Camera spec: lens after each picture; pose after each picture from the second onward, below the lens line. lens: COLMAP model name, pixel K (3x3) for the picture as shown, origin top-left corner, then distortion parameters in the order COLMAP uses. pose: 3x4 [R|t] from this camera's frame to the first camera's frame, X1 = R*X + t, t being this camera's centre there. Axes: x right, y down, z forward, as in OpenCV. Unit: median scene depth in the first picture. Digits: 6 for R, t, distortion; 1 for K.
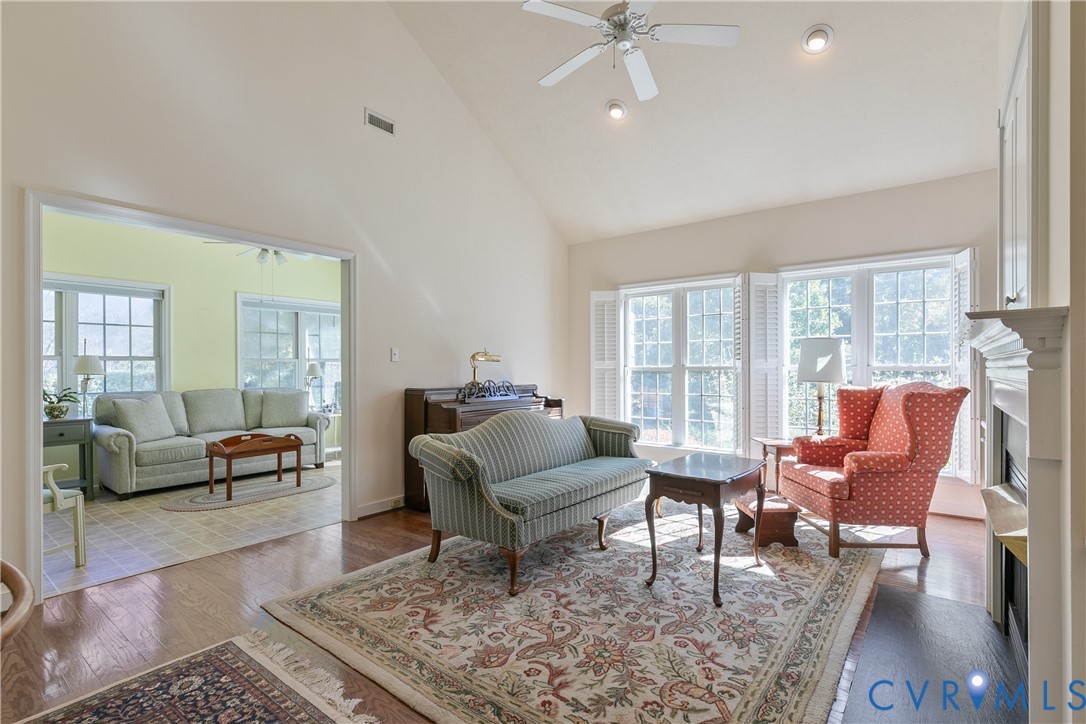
lens RADIAL K [[513.4, 0, 545.4], [0, 513.4, 365.0], [0, 0, 1]] dist [-0.000012, 0.000078]
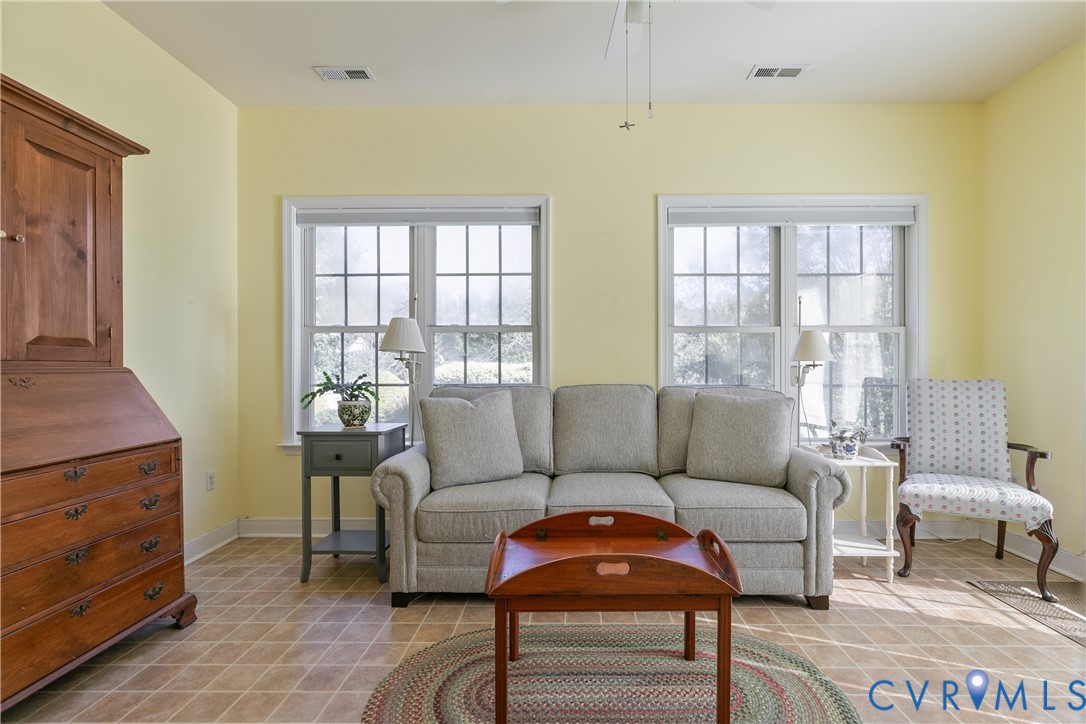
lens RADIAL K [[513.4, 0, 571.7], [0, 513.4, 363.5], [0, 0, 1]] dist [-0.000012, 0.000078]
pose [[0.605574, 0.003110, -0.795783, -0.327446], [0.002957, 0.999977, 0.006158, 0.029185], [0.795784, -0.006082, 0.605550, 0.824052]]
